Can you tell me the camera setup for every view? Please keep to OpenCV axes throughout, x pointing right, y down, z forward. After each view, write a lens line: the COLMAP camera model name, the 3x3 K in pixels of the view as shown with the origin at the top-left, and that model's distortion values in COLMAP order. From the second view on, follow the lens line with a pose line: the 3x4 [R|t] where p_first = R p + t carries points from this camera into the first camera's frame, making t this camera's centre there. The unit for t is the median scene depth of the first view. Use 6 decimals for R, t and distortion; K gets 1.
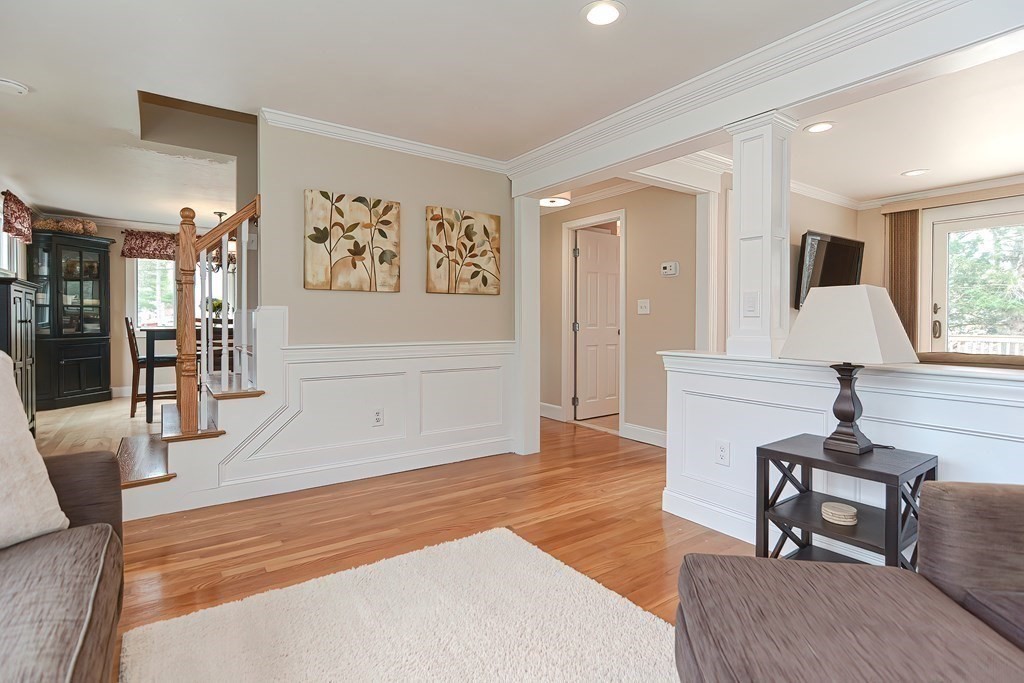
lens RADIAL K [[500.5, 0, 536.4], [0, 500.5, 323.3], [0, 0, 1]] dist [-0.004249, 0.003482]
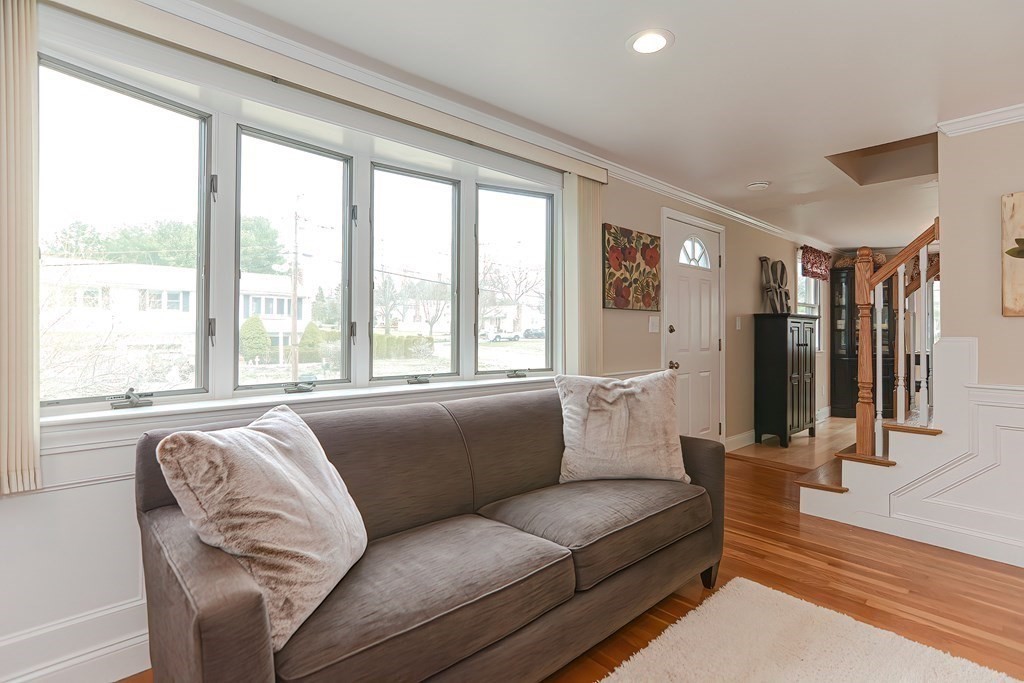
lens RADIAL K [[500.5, 0, 493.7], [0, 500.5, 334.0], [0, 0, 1]] dist [-0.004249, 0.003482]
pose [[0.096171, 0.002019, -0.995363, 0.273152], [-0.015938, 0.999873, 0.000488, -0.027817], [0.995237, 0.015817, 0.096191, 0.094662]]
